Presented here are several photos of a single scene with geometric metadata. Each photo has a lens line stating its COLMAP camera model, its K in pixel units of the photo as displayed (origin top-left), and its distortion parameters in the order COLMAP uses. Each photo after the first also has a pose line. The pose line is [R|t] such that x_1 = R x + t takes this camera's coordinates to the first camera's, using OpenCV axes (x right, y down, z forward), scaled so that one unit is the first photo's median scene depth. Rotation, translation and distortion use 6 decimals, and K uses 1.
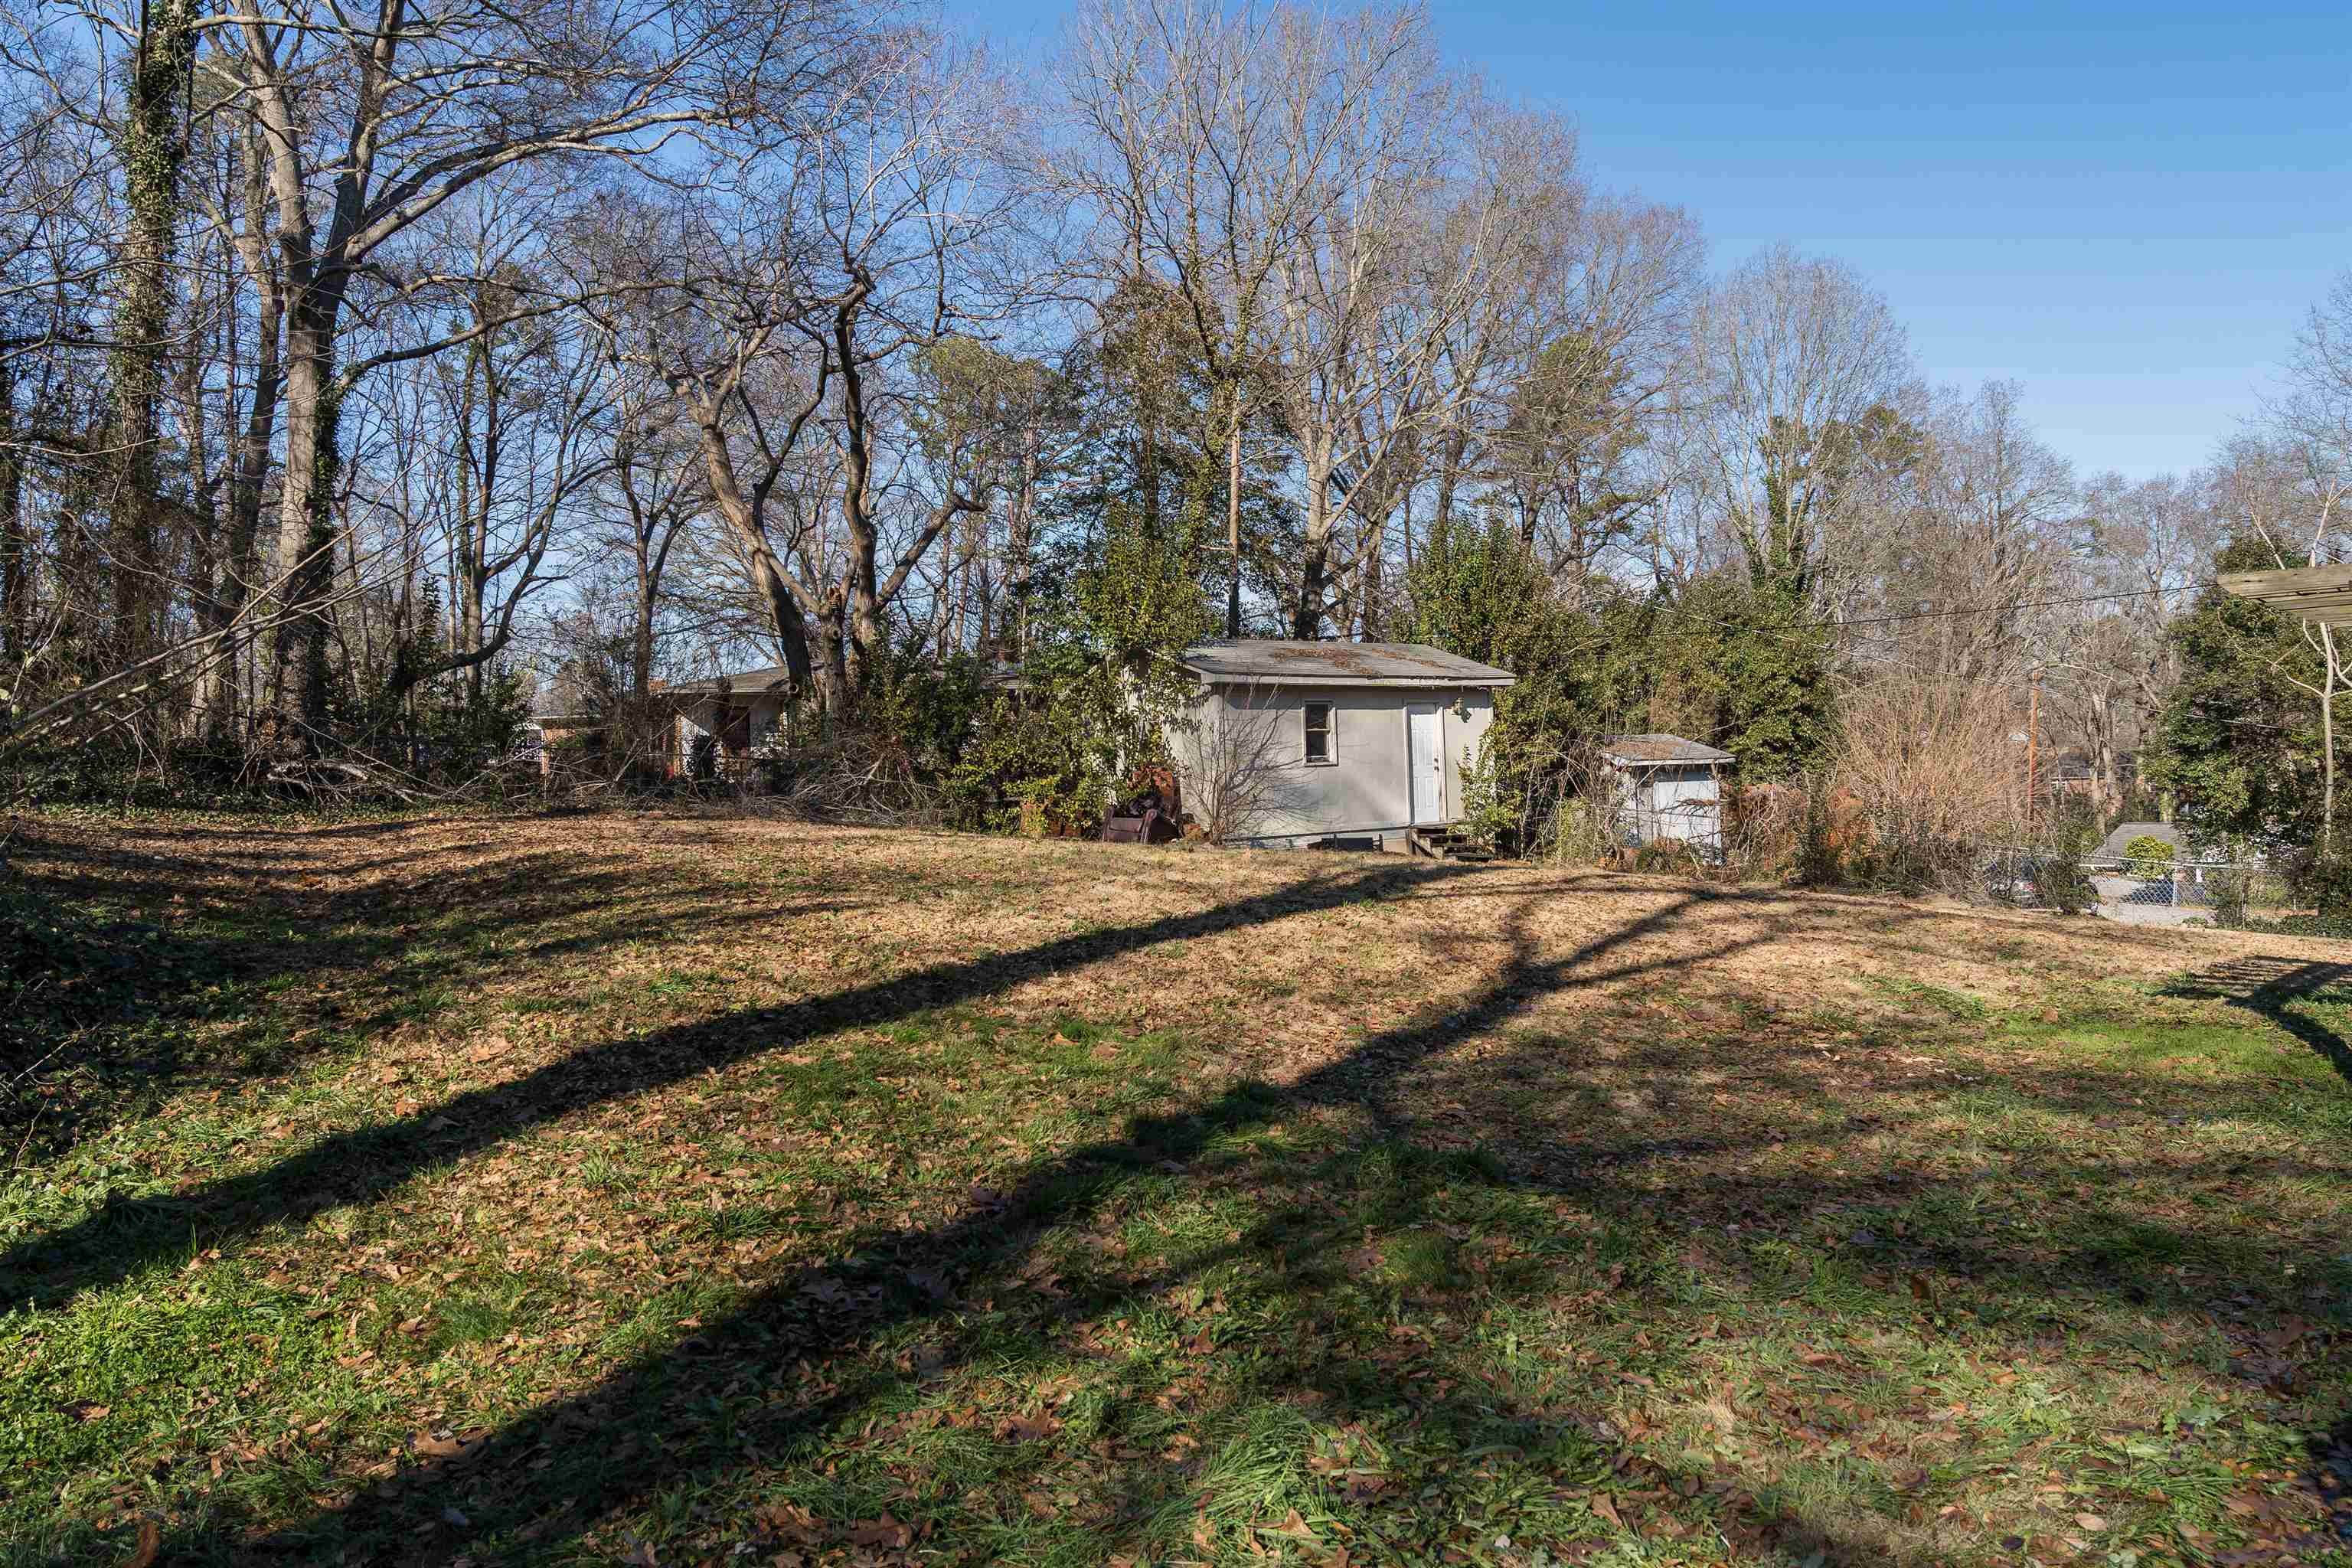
lens RADIAL K [[1595.7, 0, 1176.0], [0, 1595.7, 784.0], [0, 0, 1]] dist [-0.029979, 0.023580]
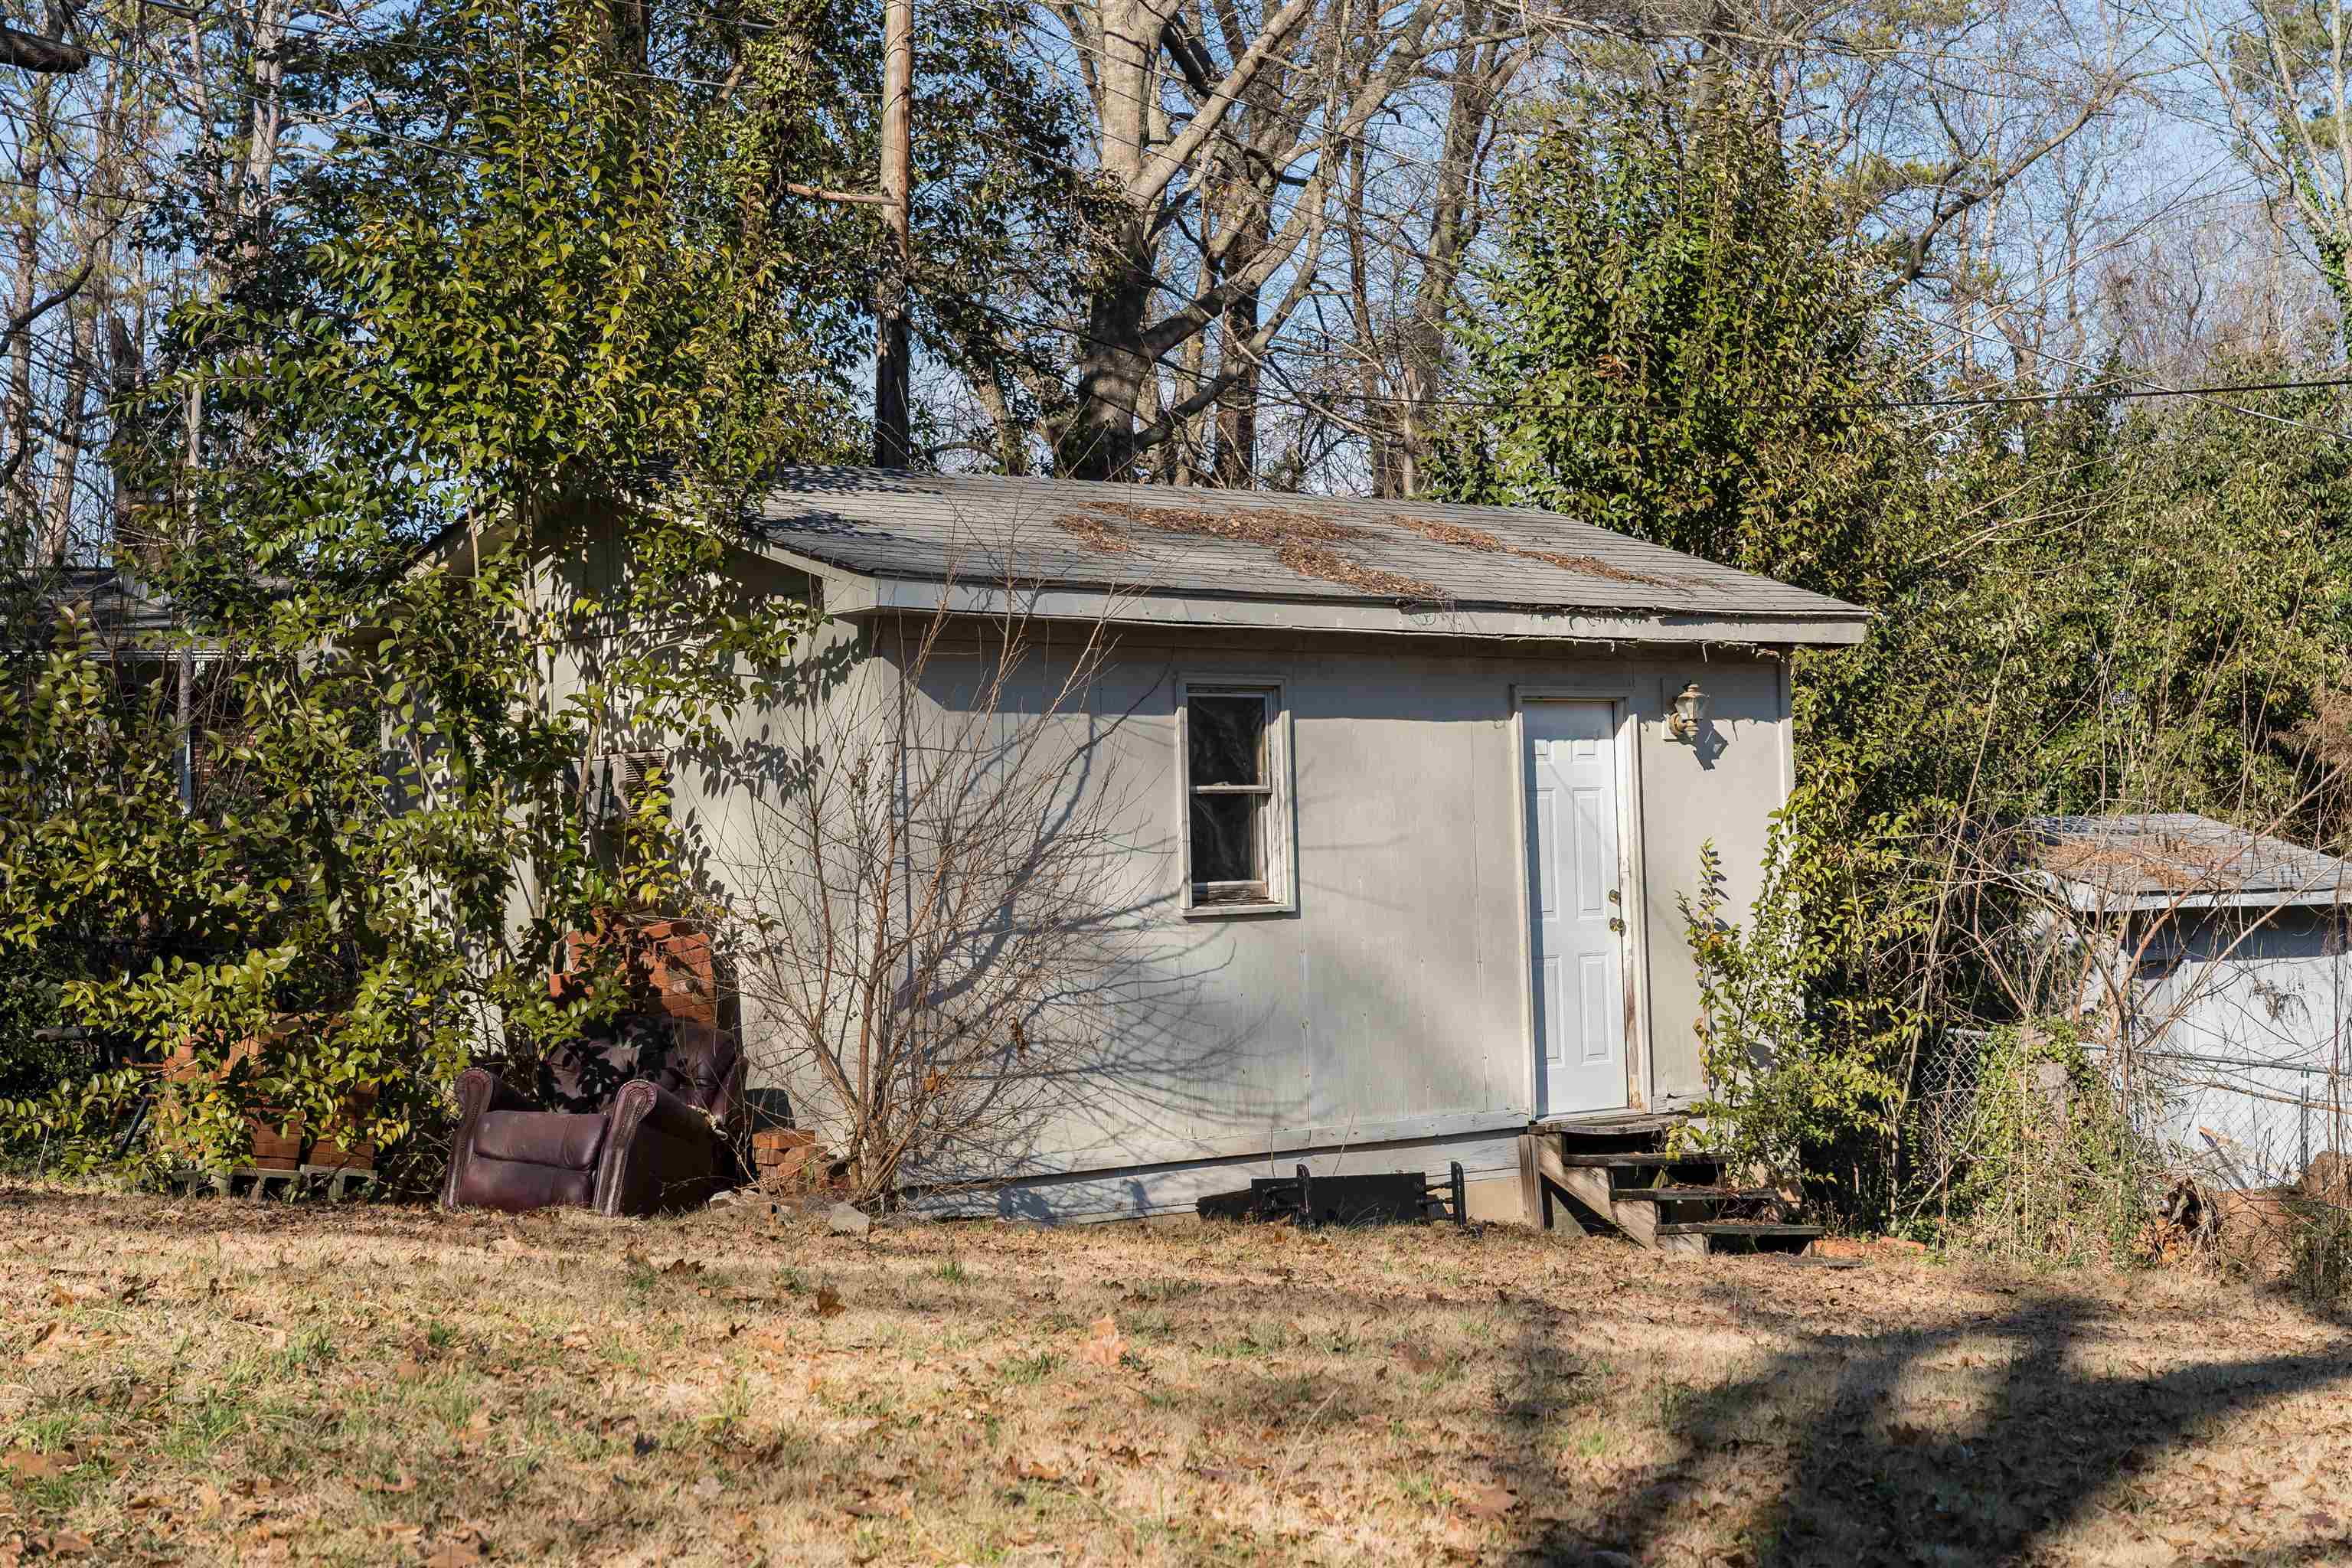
lens RADIAL K [[4252.6, 0, 1174.6], [0, 4252.6, 864.4], [0, 0, 1]] dist [0.021786, -0.099740]
pose [[0.993113, 0.005780, 0.117016, -0.008541], [-0.003727, 0.999835, -0.017762, -0.007294], [-0.117099, 0.017204, 0.992971, 0.258053]]
